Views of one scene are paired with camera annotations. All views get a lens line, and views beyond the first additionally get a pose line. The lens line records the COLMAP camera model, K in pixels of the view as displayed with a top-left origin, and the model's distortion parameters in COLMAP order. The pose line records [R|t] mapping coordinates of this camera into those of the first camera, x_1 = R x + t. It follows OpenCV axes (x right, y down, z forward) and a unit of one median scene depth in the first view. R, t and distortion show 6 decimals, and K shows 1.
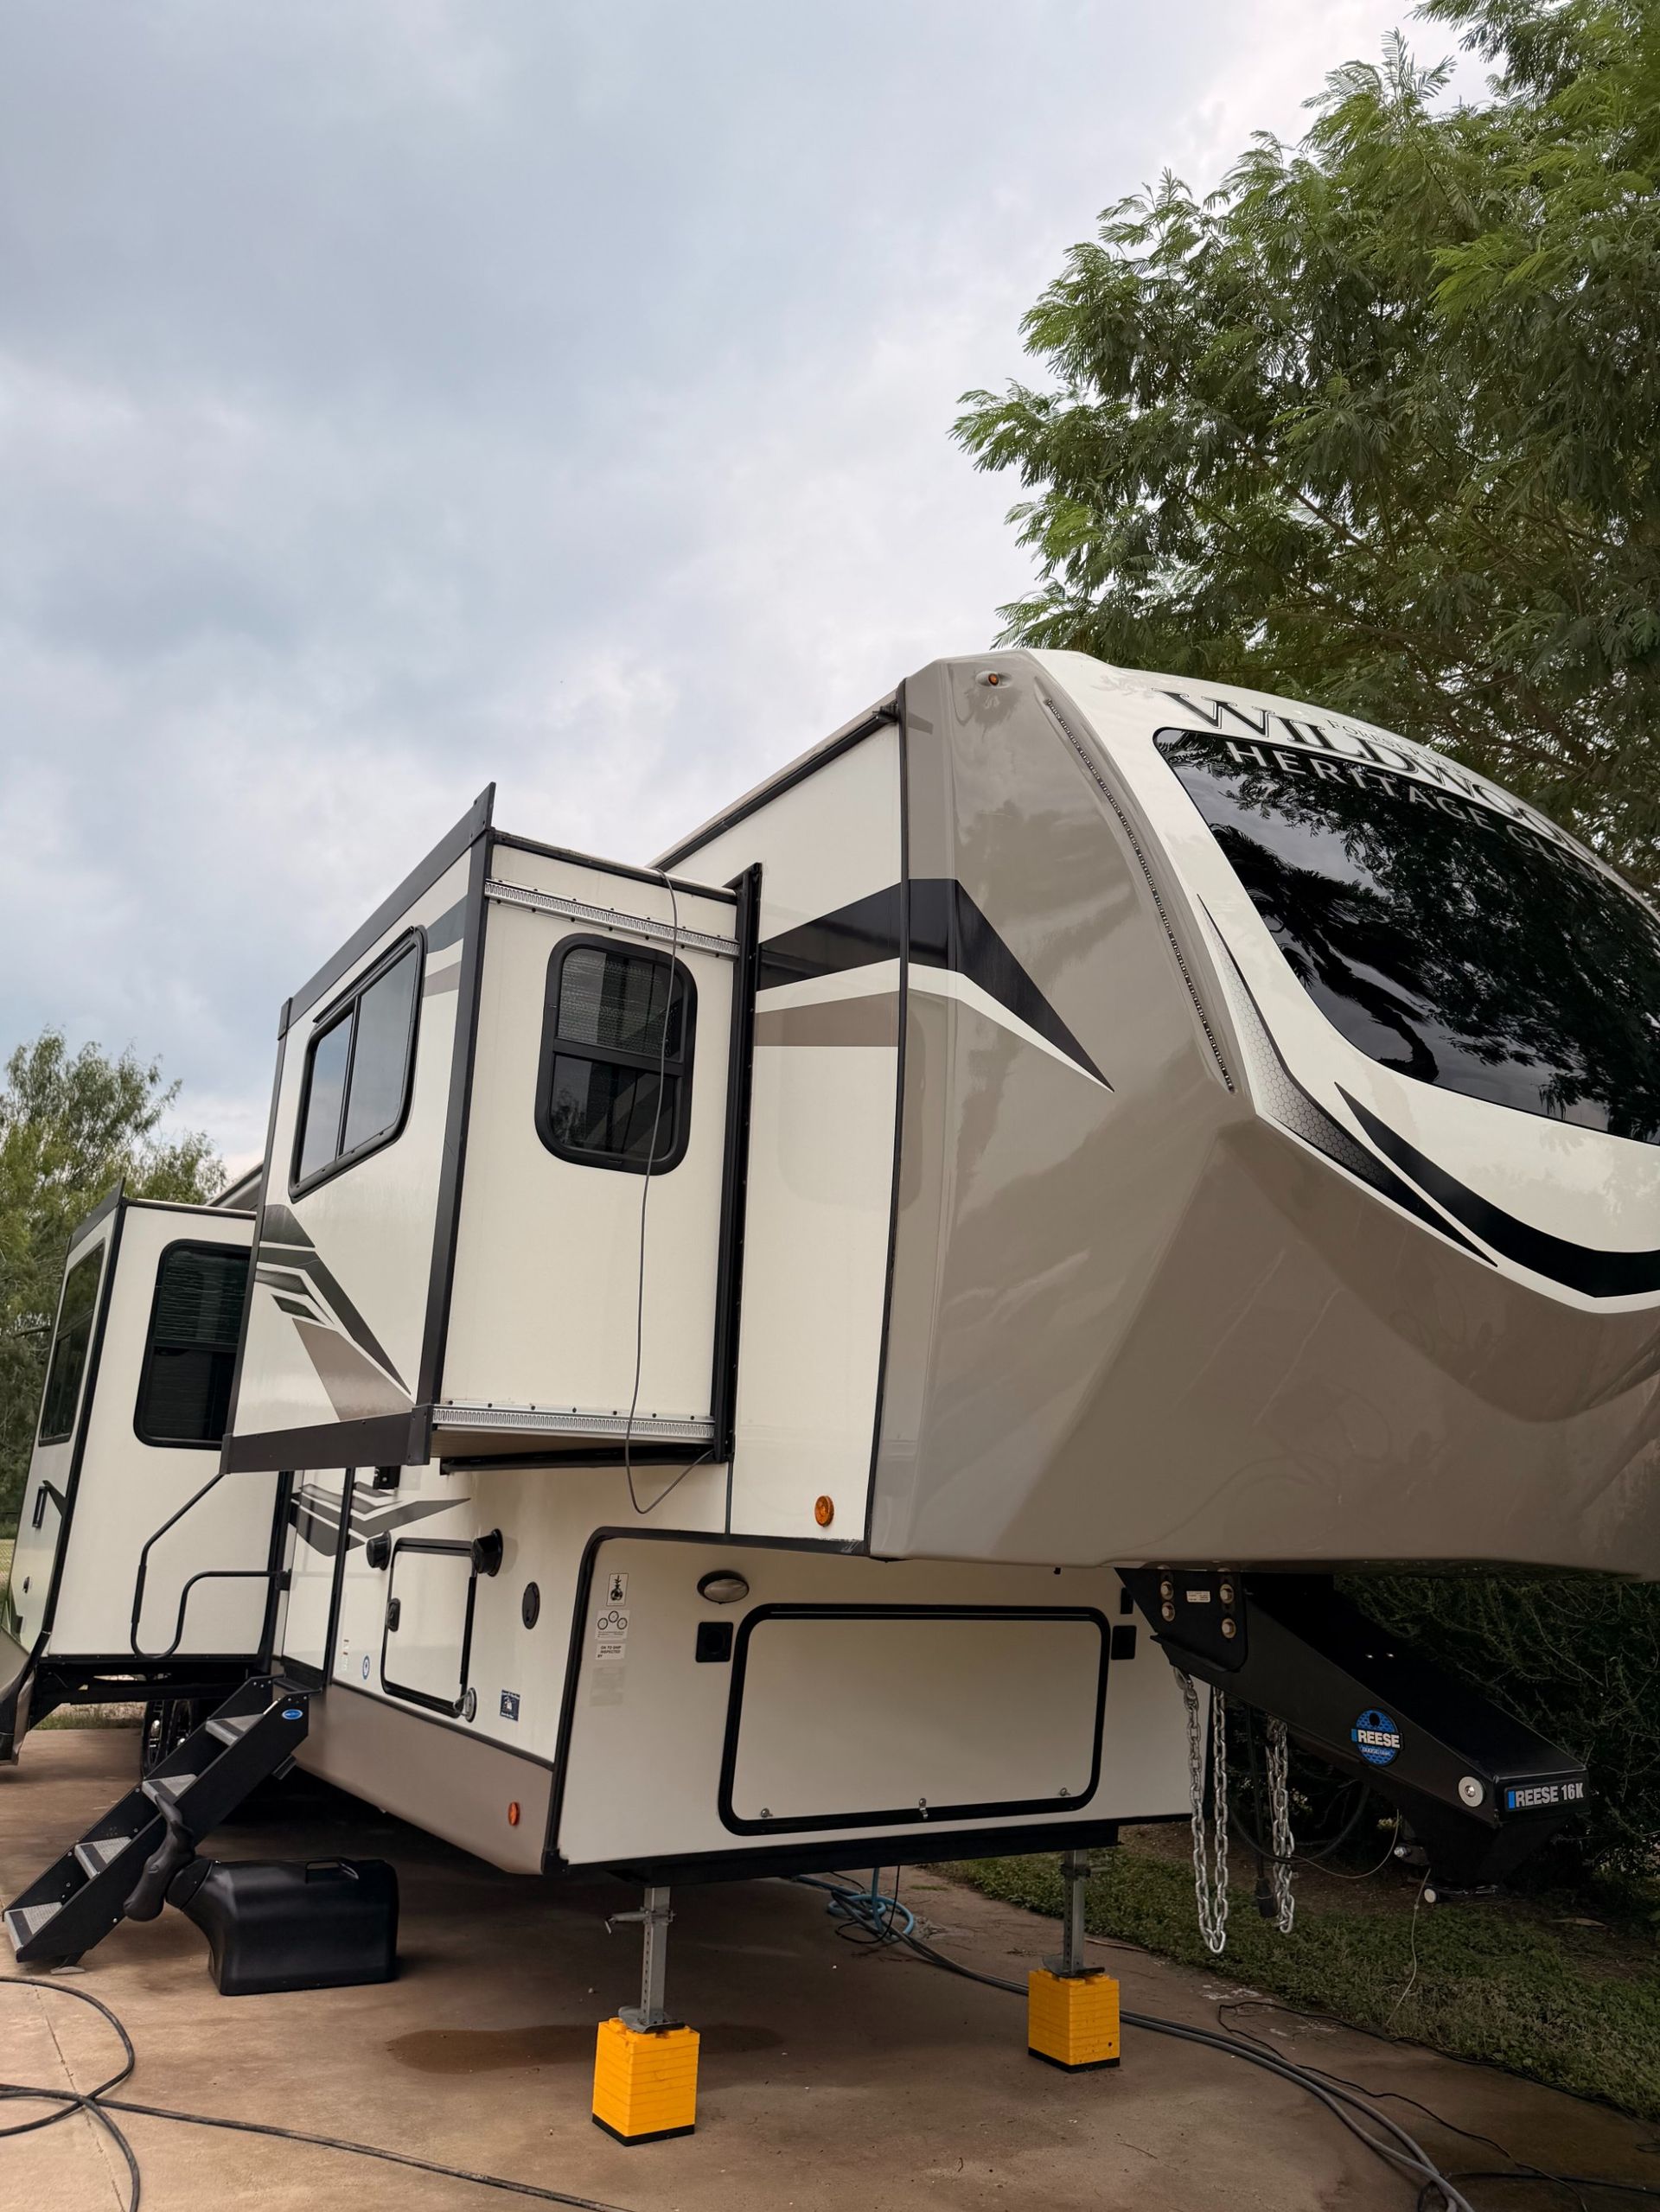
lens RADIAL K [[1592.8, 0, 830.0], [0, 1592.8, 1106.0], [0, 0, 1]] dist [0.055740, -0.084586]
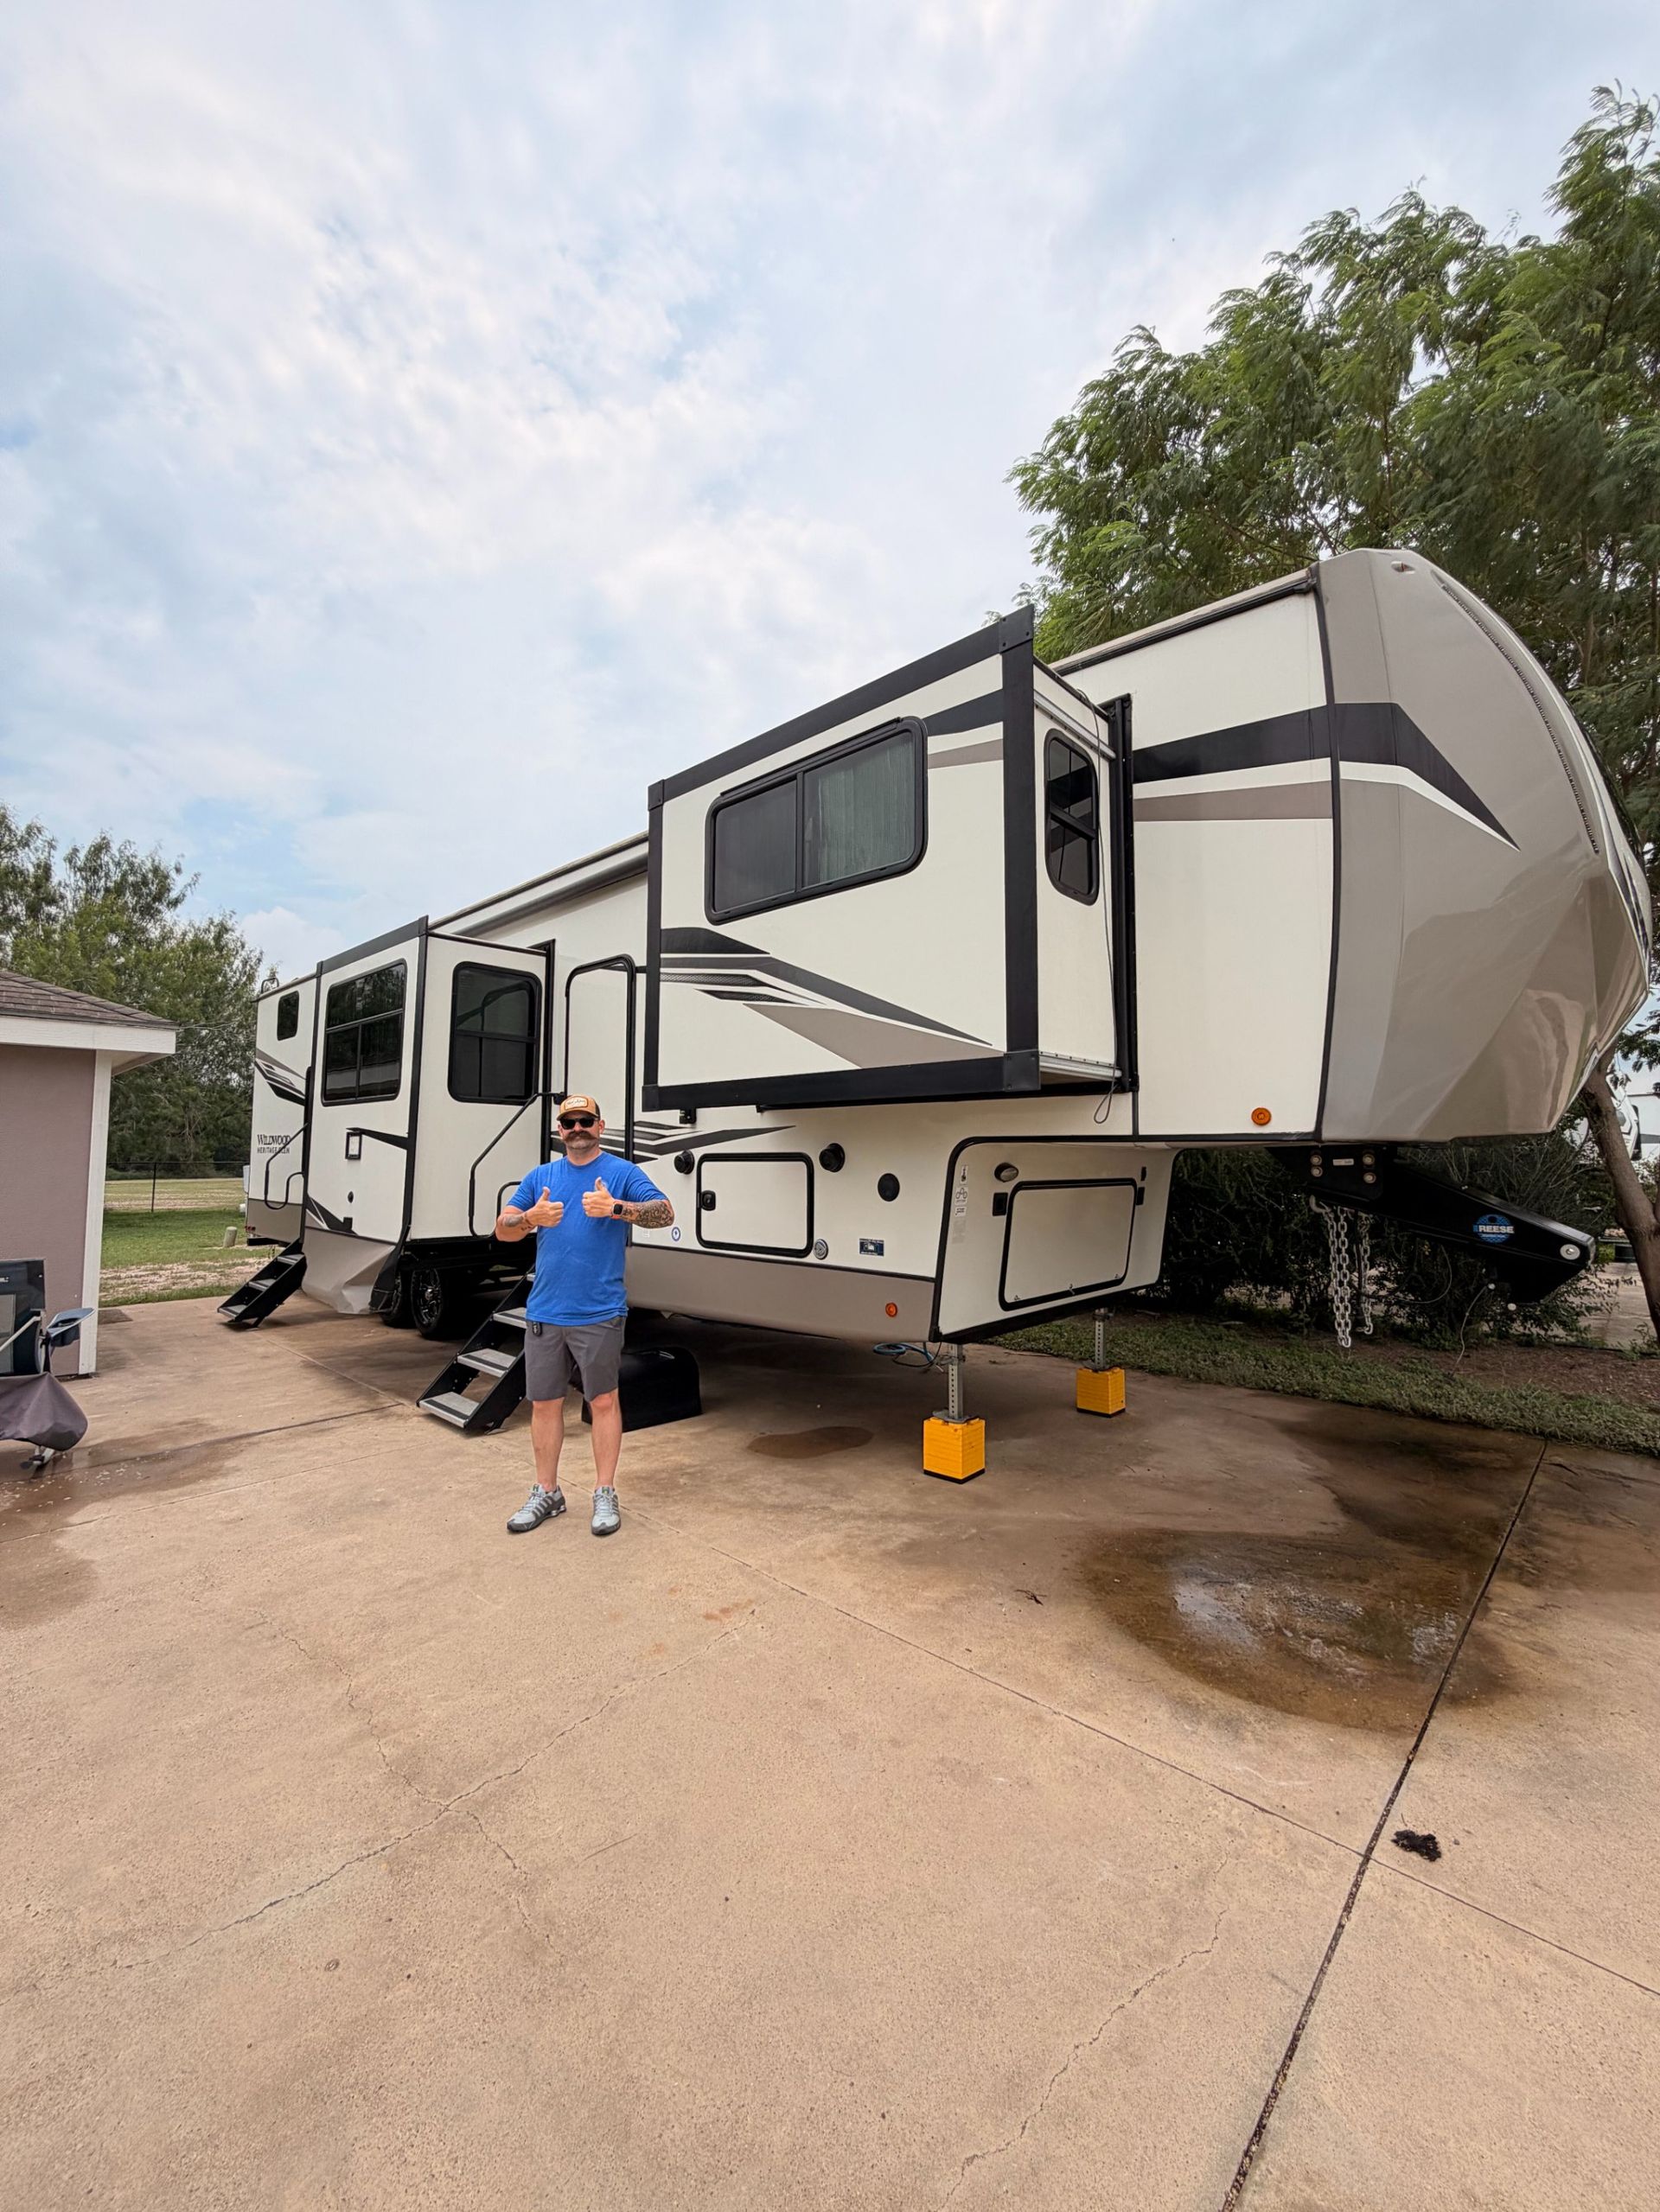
lens RADIAL K [[898.5, 0, 830.0], [0, 898.5, 1106.0], [0, 0, 1]] dist [-0.002028, -0.000158]
pose [[0.961300, -0.016515, 0.275010, -0.501893], [-0.039008, 0.979987, 0.195204, 0.064135], [-0.272729, -0.198377, 0.941417, 0.202996]]
